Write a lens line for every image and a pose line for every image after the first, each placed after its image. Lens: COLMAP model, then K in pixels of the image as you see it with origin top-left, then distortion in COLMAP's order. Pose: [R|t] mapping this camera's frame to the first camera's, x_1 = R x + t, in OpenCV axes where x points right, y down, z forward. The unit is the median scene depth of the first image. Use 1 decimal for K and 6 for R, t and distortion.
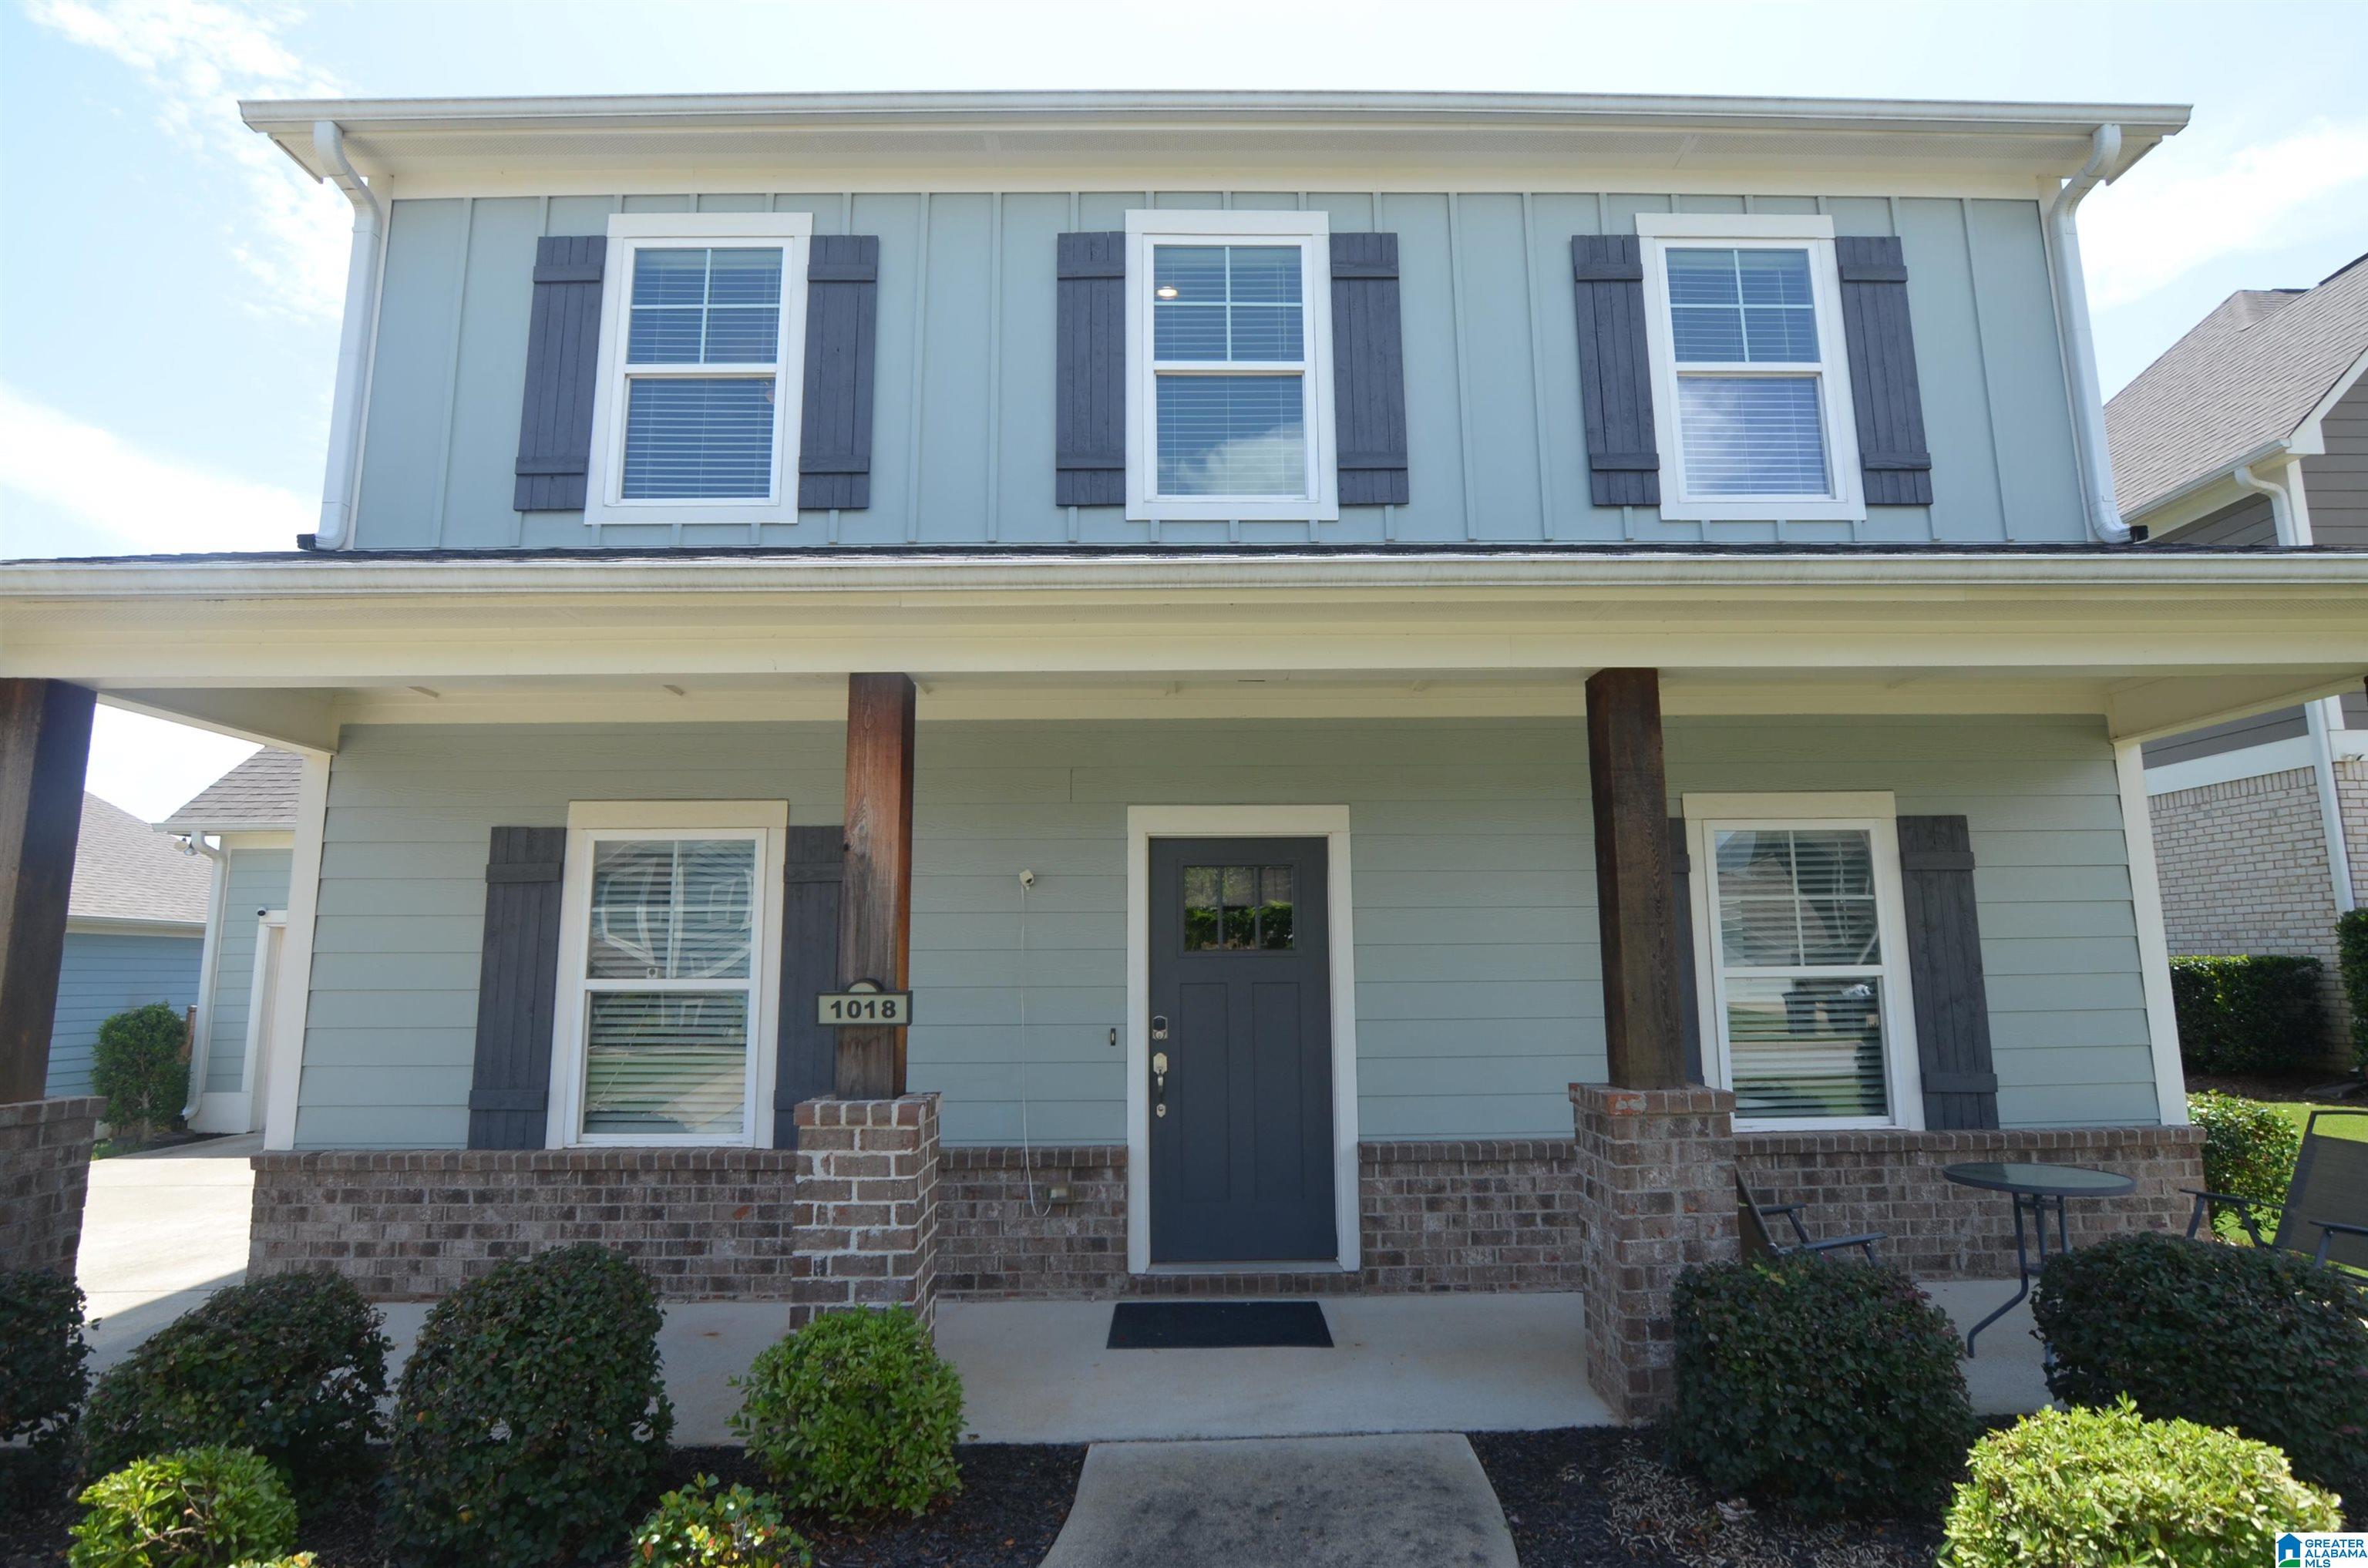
lens RADIAL K [[1148.3, 0, 1193.5], [0, 1148.3, 810.9], [0, 0, 1]] dist [-0.031601, 0.008553]
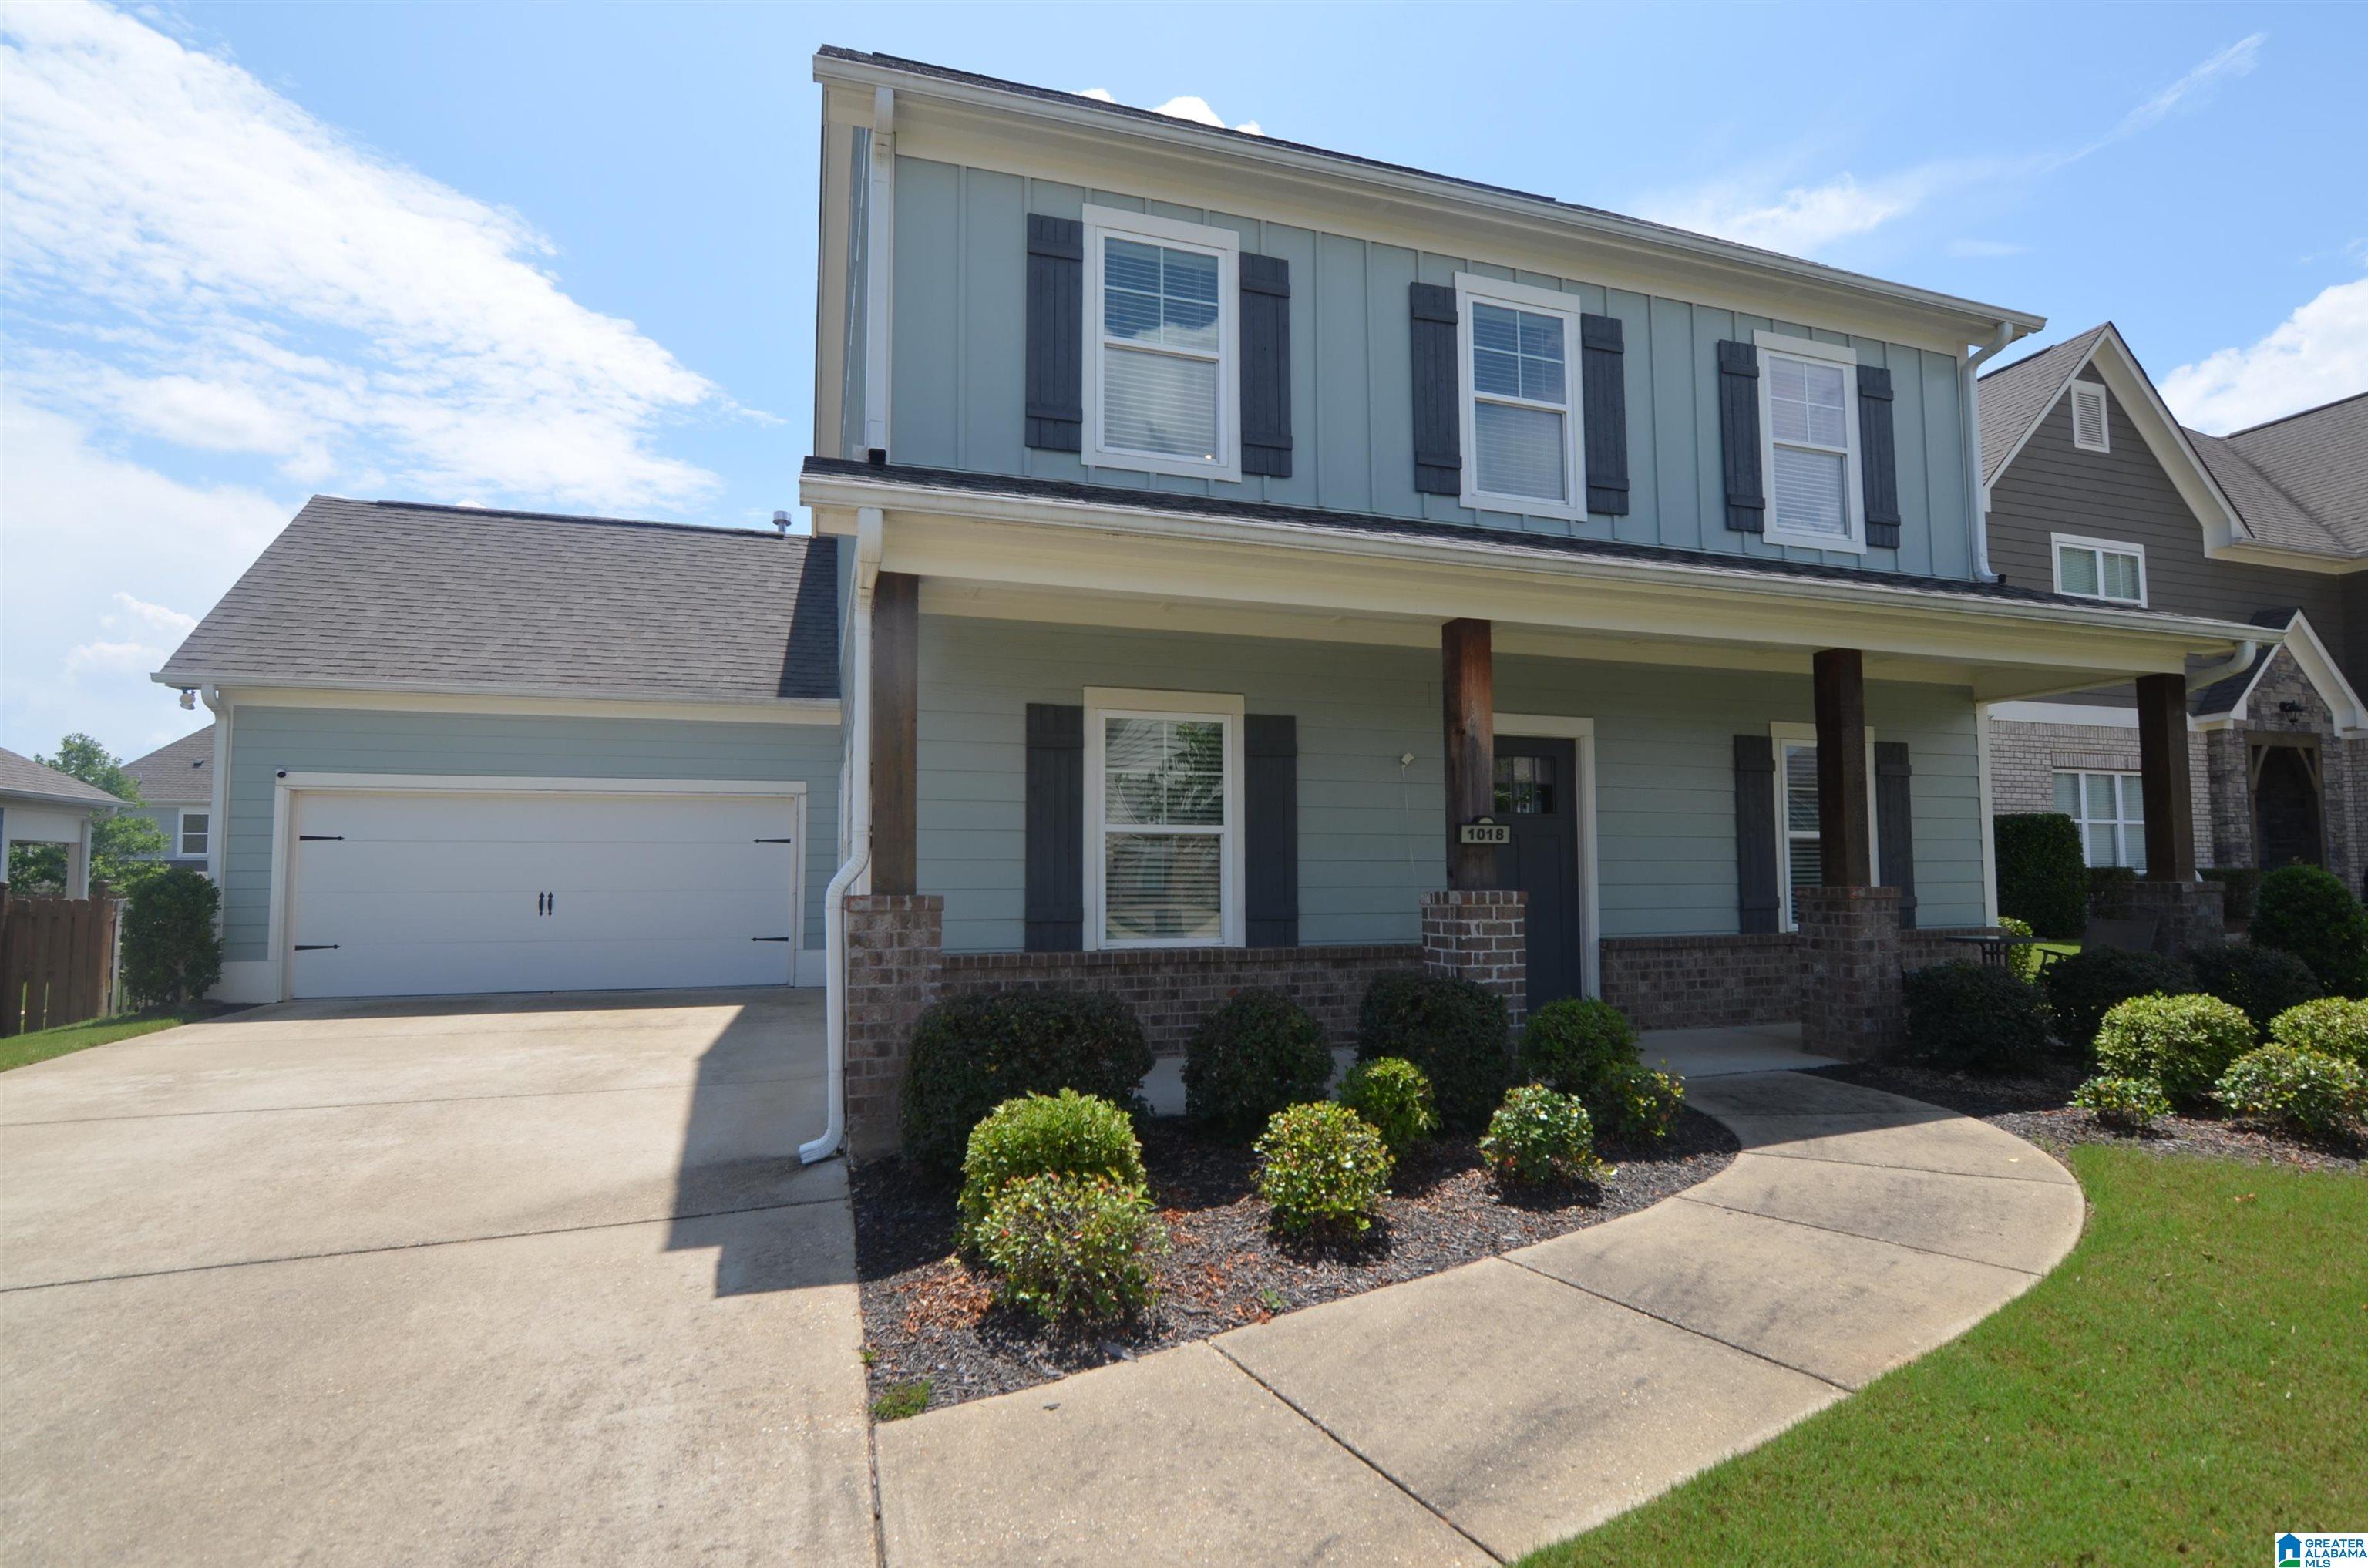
lens RADIAL K [[1148.3, 0, 1193.5], [0, 1148.3, 810.9], [0, 0, 1]] dist [-0.031601, 0.008553]
pose [[0.954320, 0.023826, 0.297835, -0.820546], [-0.048066, 0.996075, 0.074330, 0.029986], [-0.294895, -0.085251, 0.951719, -0.281035]]
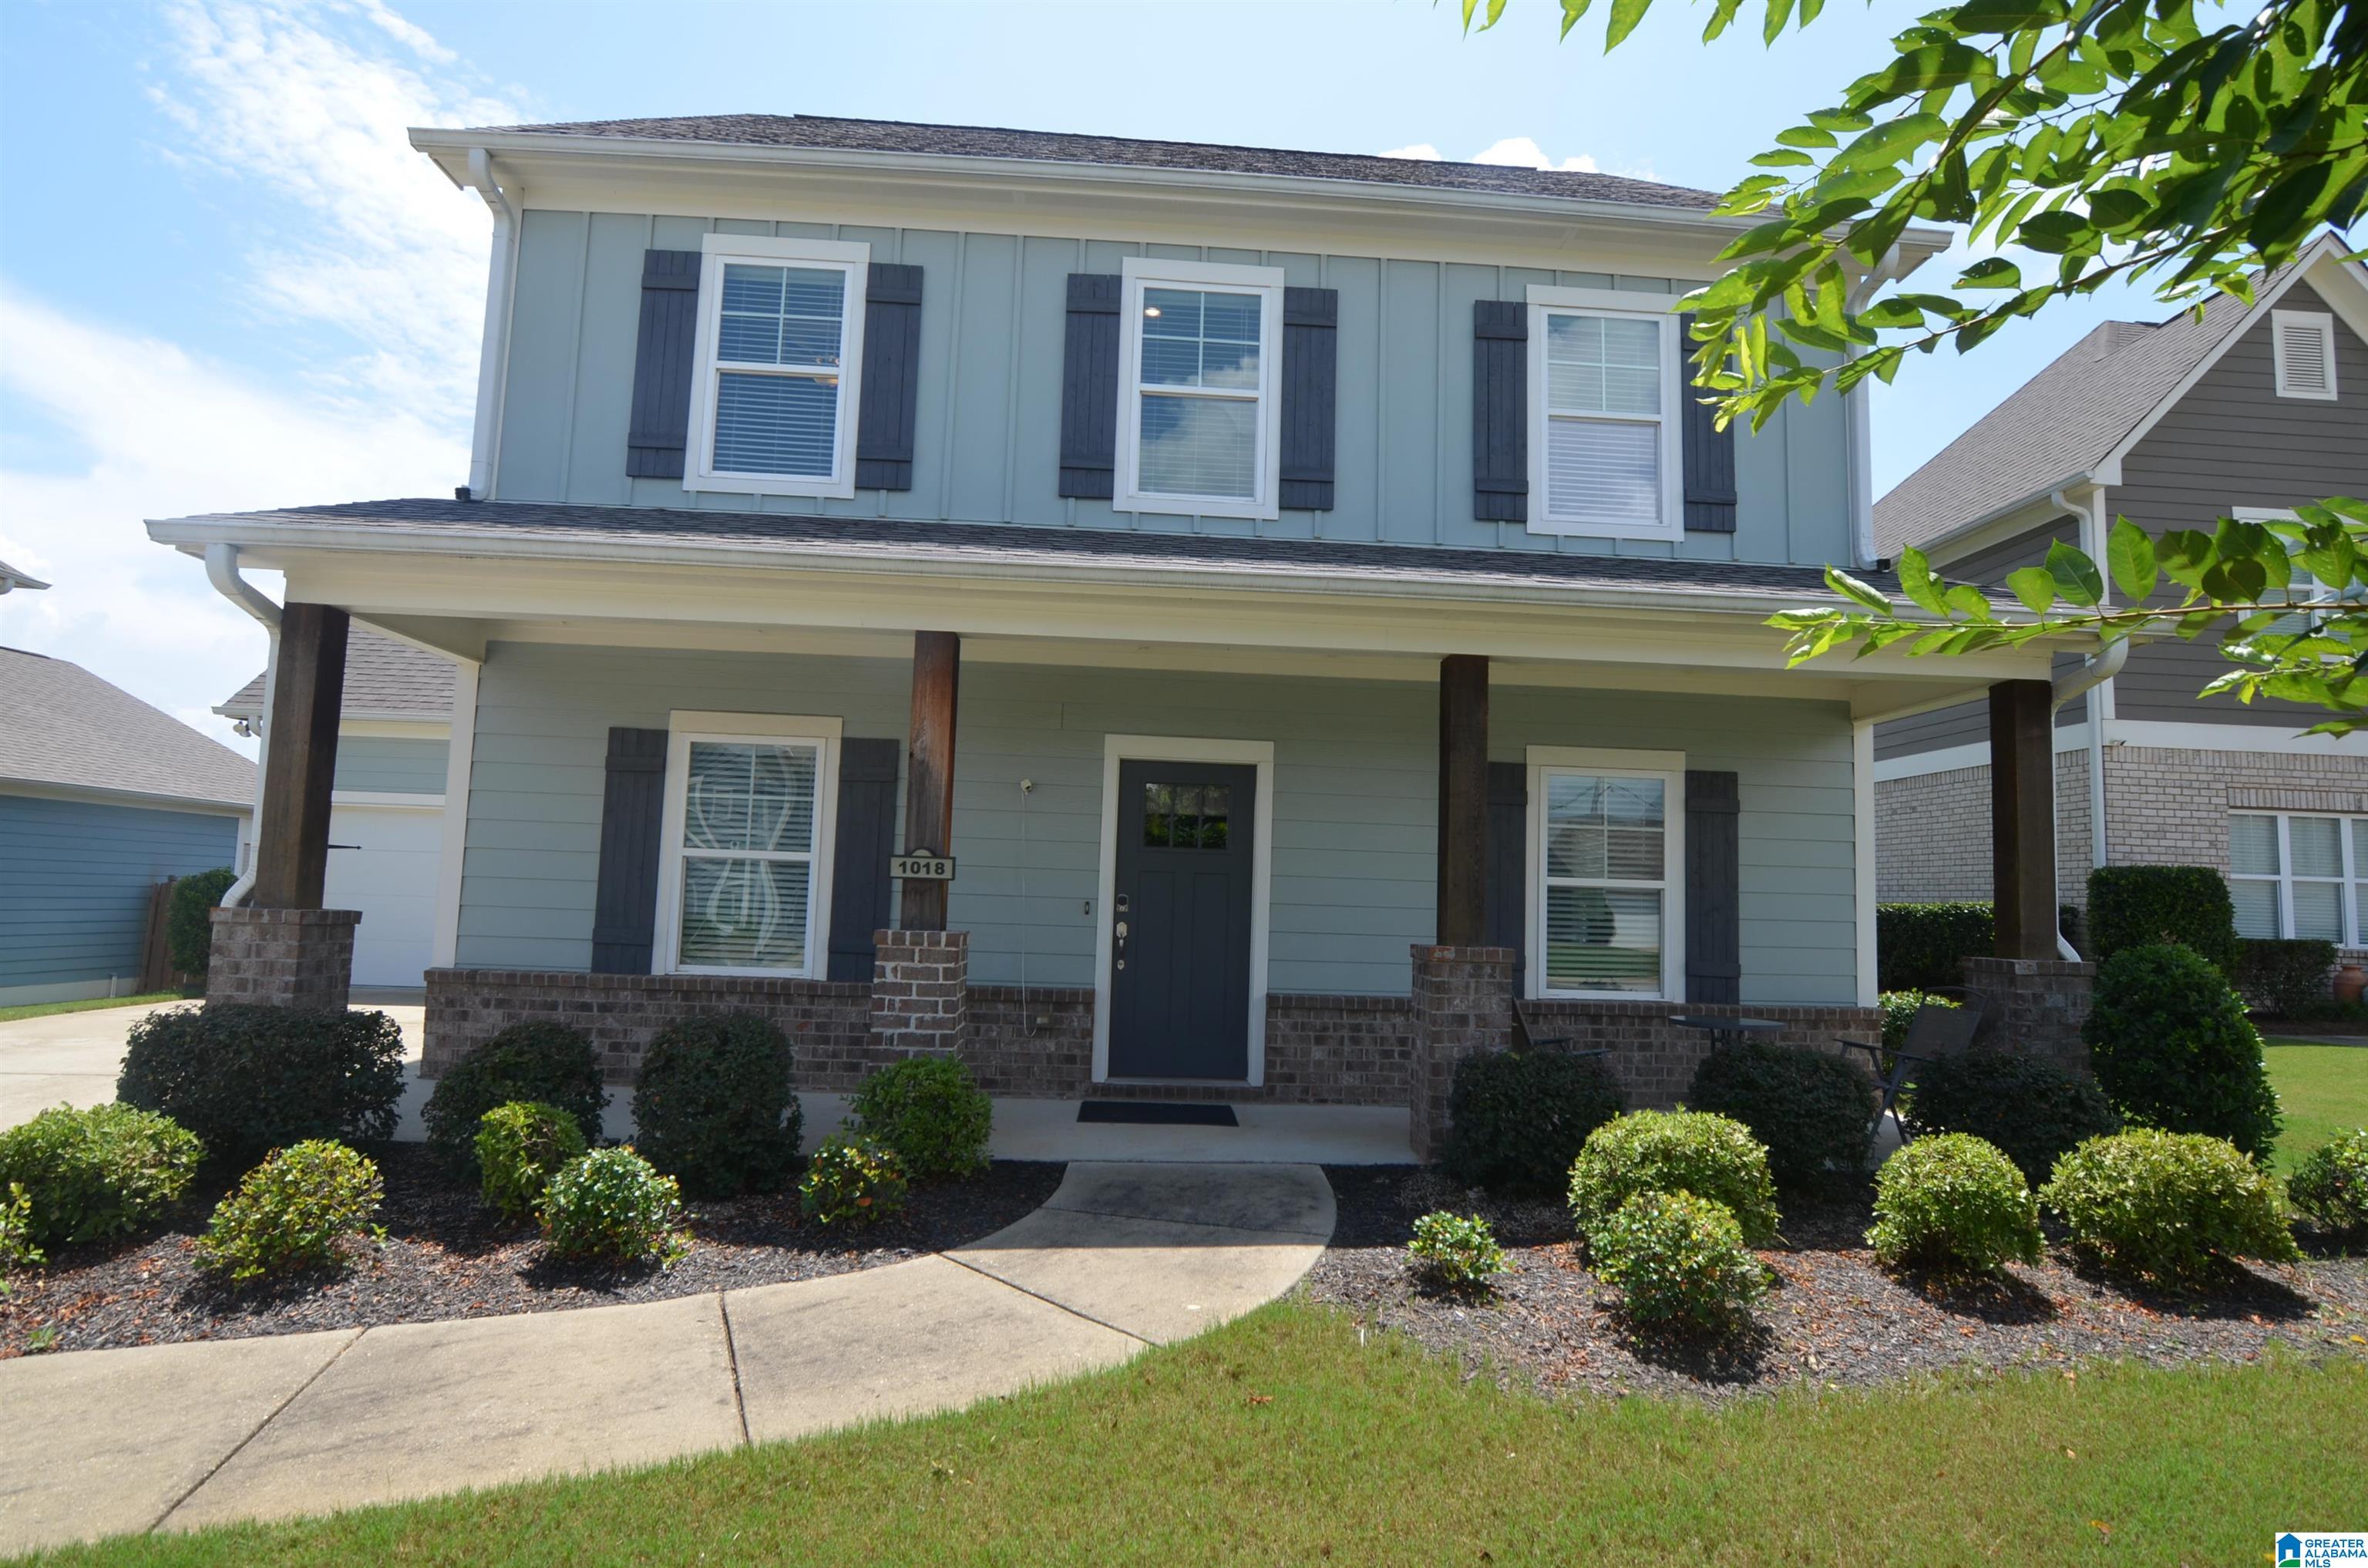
lens RADIAL K [[1148.3, 0, 1193.5], [0, 1148.3, 810.9], [0, 0, 1]] dist [-0.031601, 0.008553]
pose [[0.998086, 0.045564, 0.041811, -0.007846], [-0.048071, 0.996977, 0.061048, -0.001829], [-0.038903, -0.062941, 0.997259, -0.317893]]
